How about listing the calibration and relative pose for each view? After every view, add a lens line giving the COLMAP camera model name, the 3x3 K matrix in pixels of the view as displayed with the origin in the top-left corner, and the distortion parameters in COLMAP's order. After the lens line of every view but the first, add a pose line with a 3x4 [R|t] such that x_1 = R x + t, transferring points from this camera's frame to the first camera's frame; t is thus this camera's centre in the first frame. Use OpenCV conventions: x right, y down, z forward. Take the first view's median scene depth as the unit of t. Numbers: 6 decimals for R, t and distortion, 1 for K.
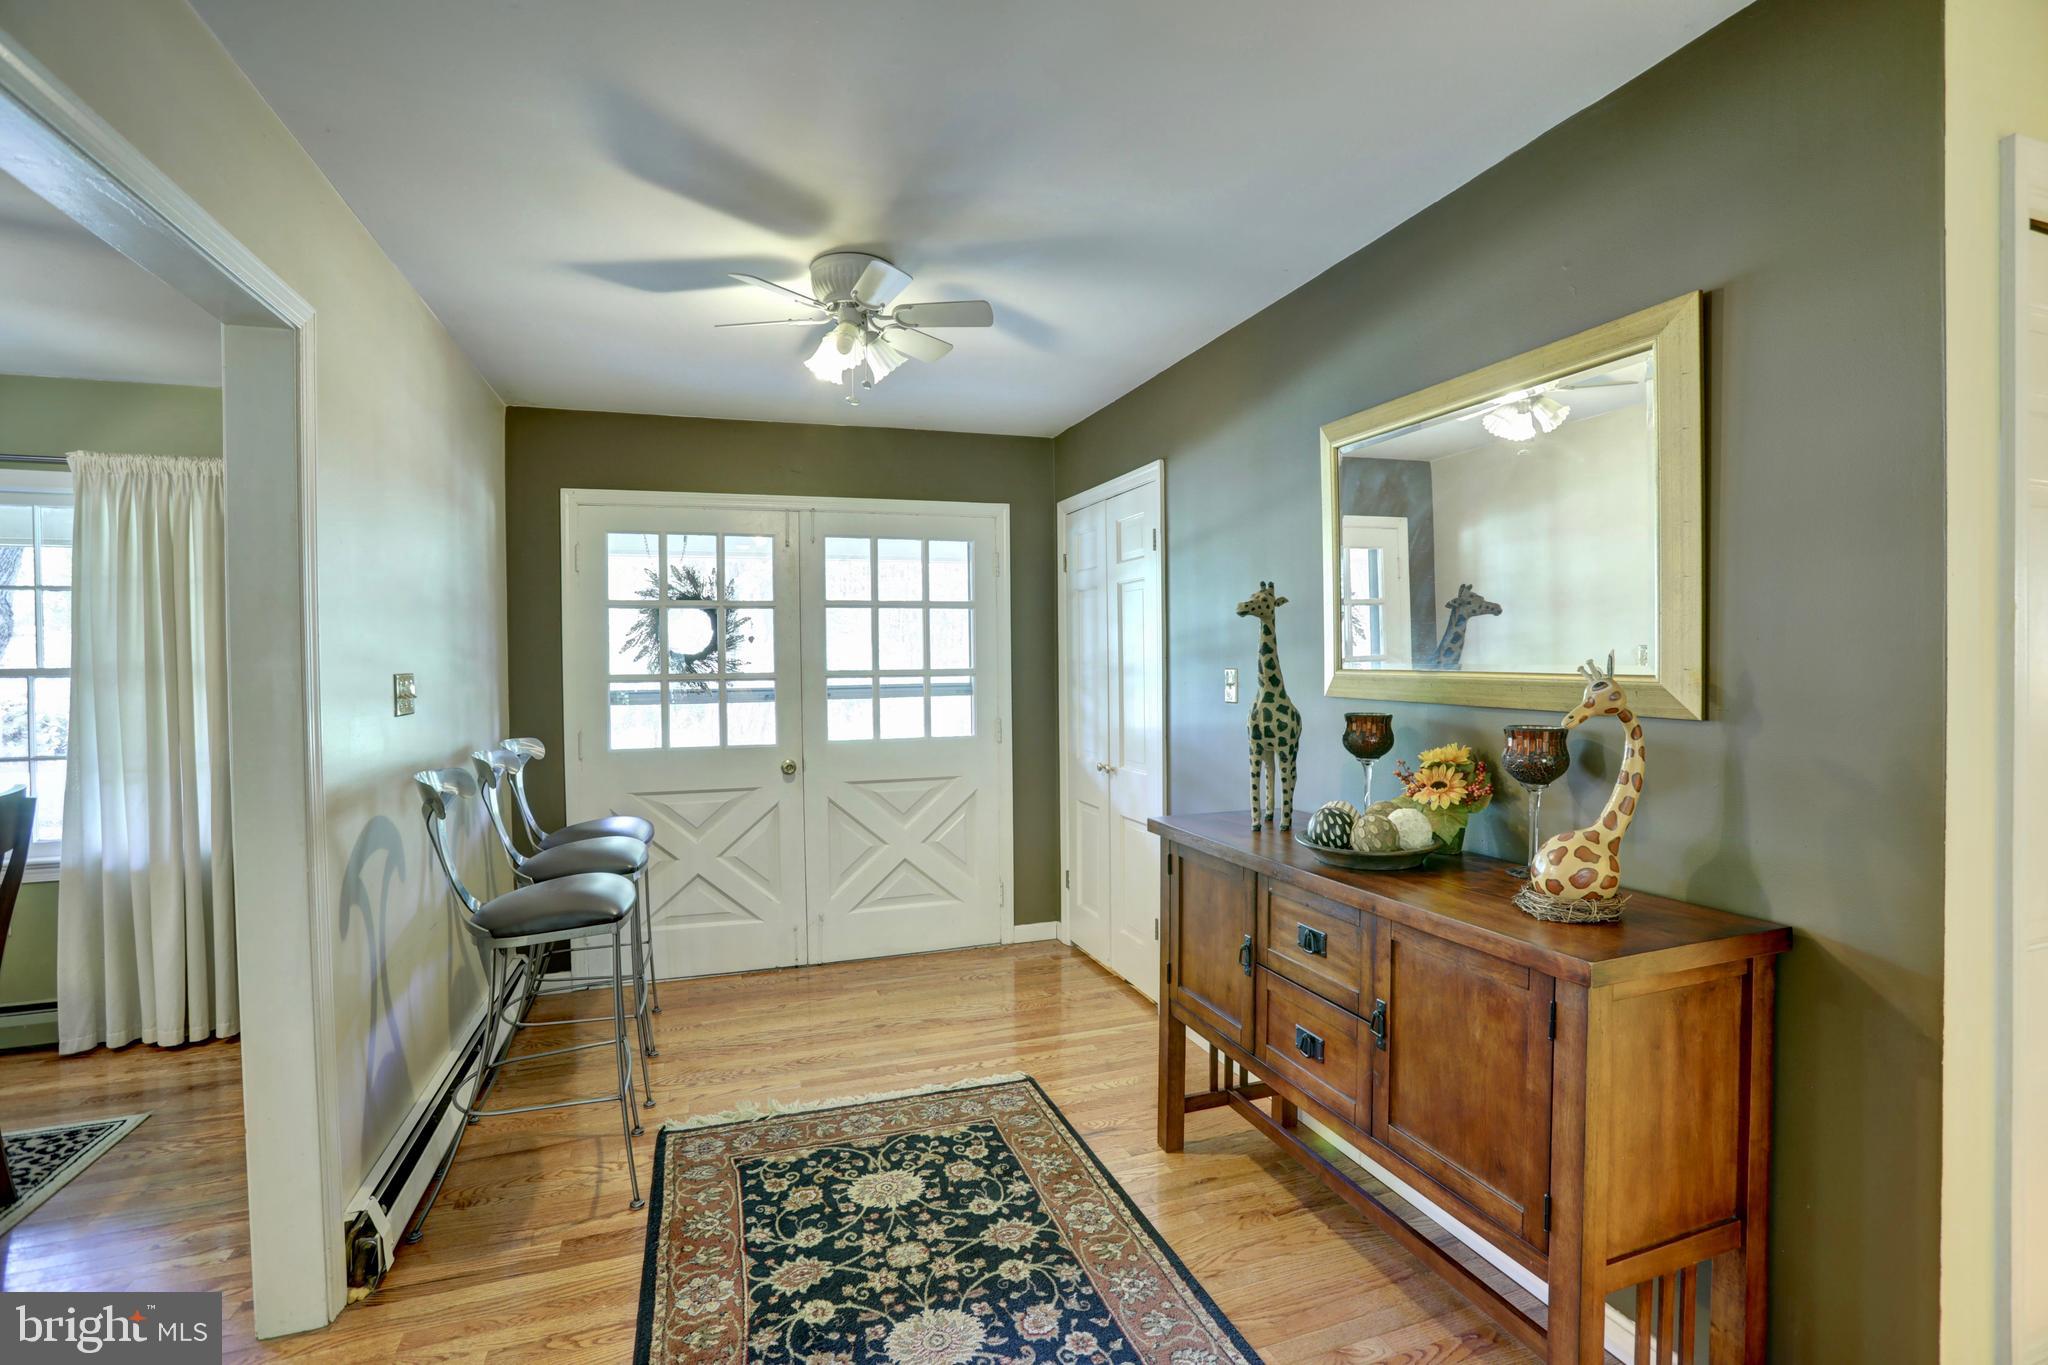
lens RADIAL K [[930.1, 0, 1035.3], [0, 930.1, 683.0], [0, 0, 1]] dist [-0.023198, 0.000137]
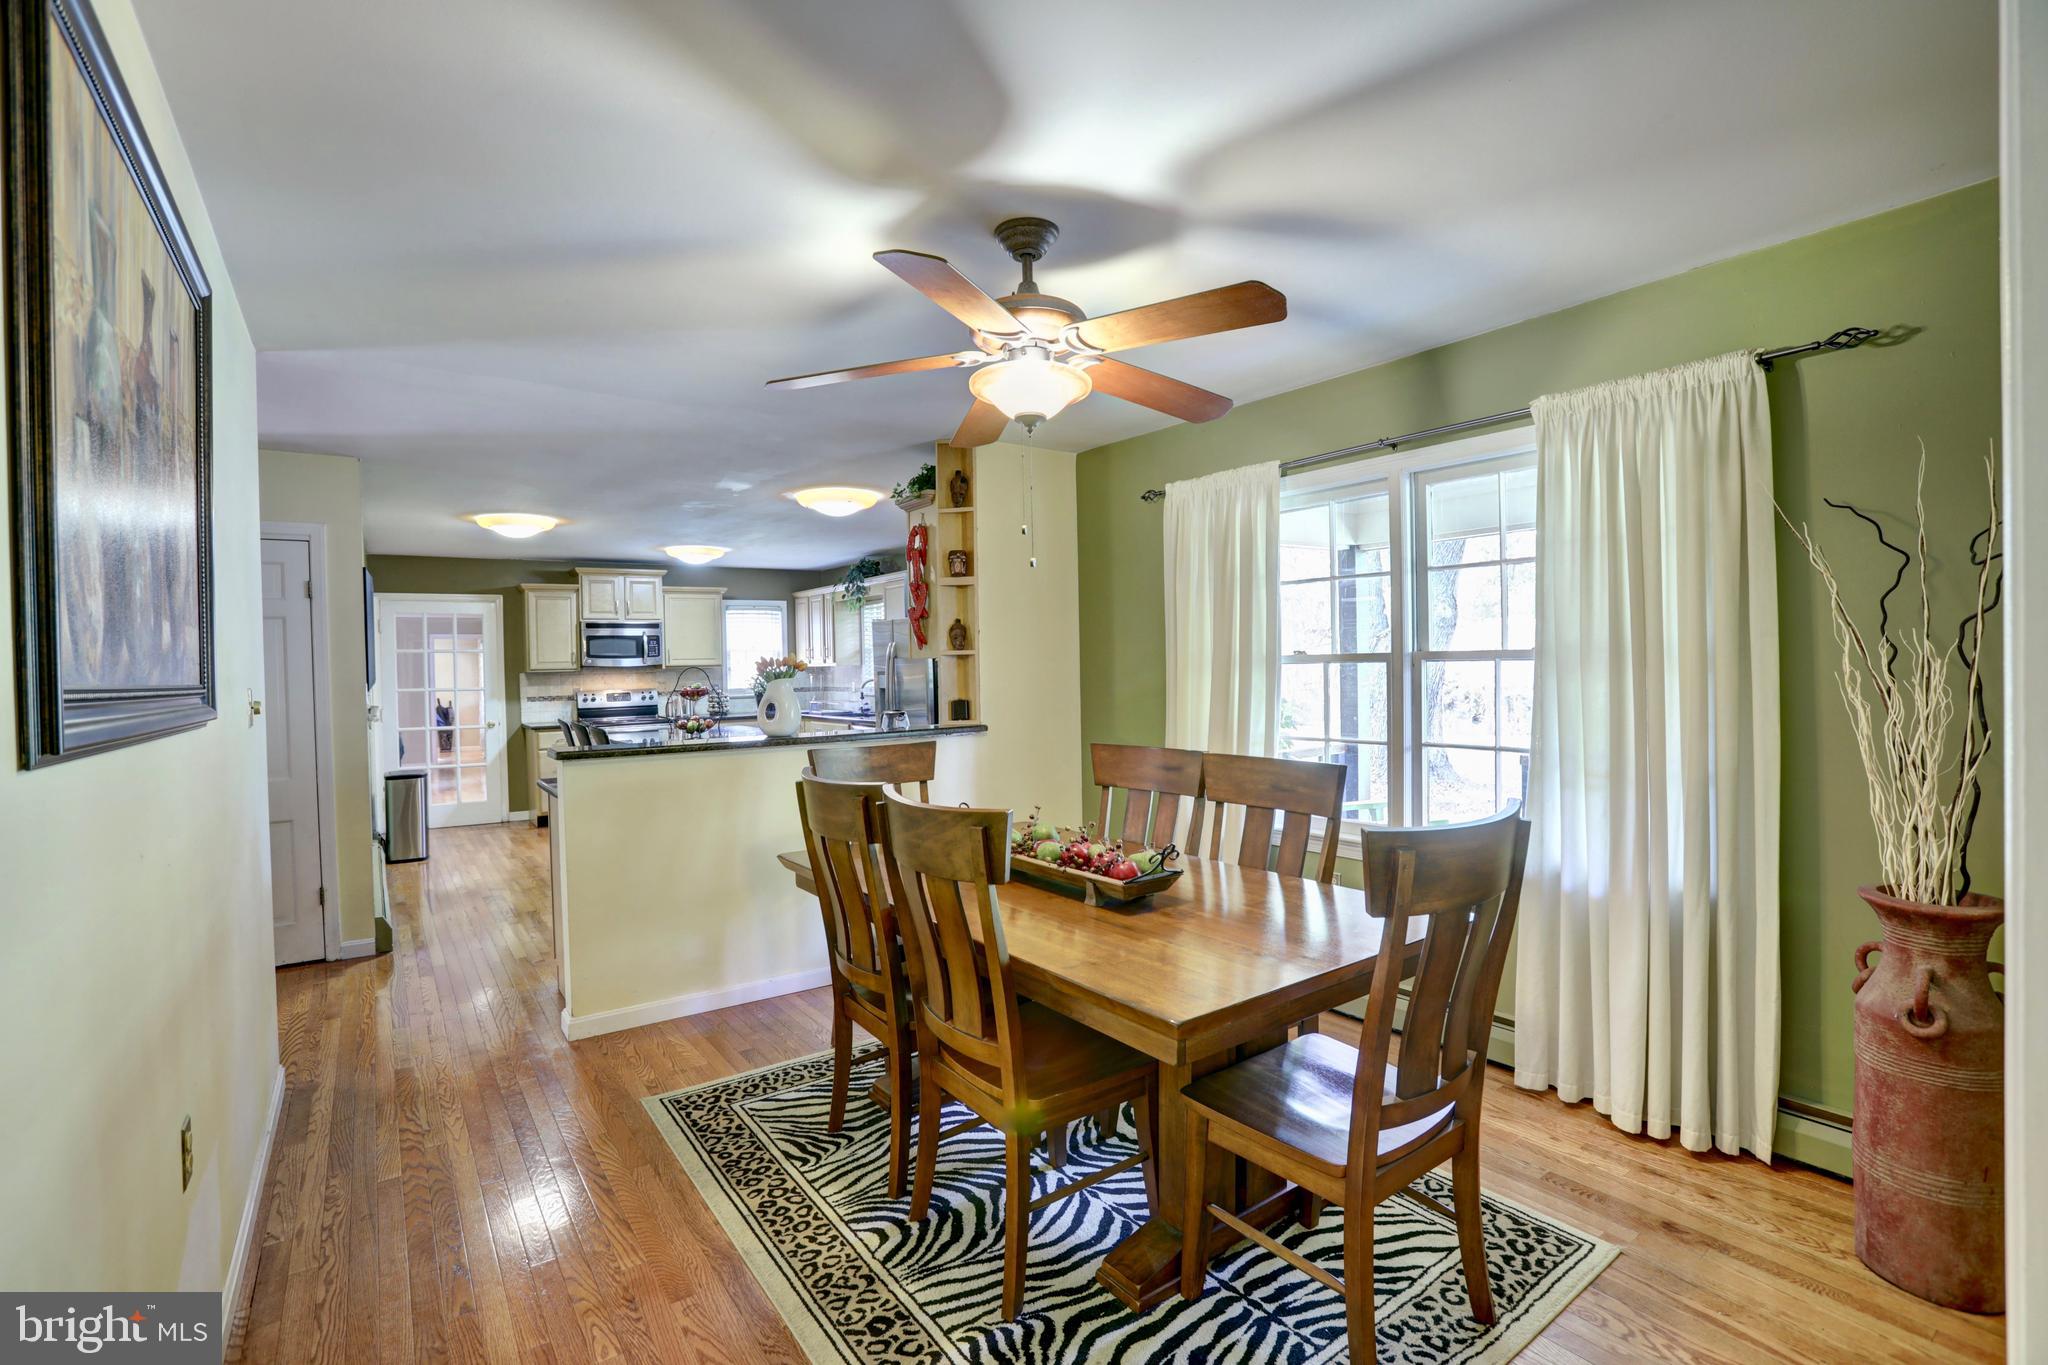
lens RADIAL K [[930.1, 0, 1031.0], [0, 930.1, 680.0], [0, 0, 1]] dist [-0.023198, 0.000137]
pose [[0.247066, 0.018074, -0.968830, -0.319306], [0.001623, 0.999817, 0.019066, -0.004706], [0.968997, -0.006283, 0.246991, 0.308213]]
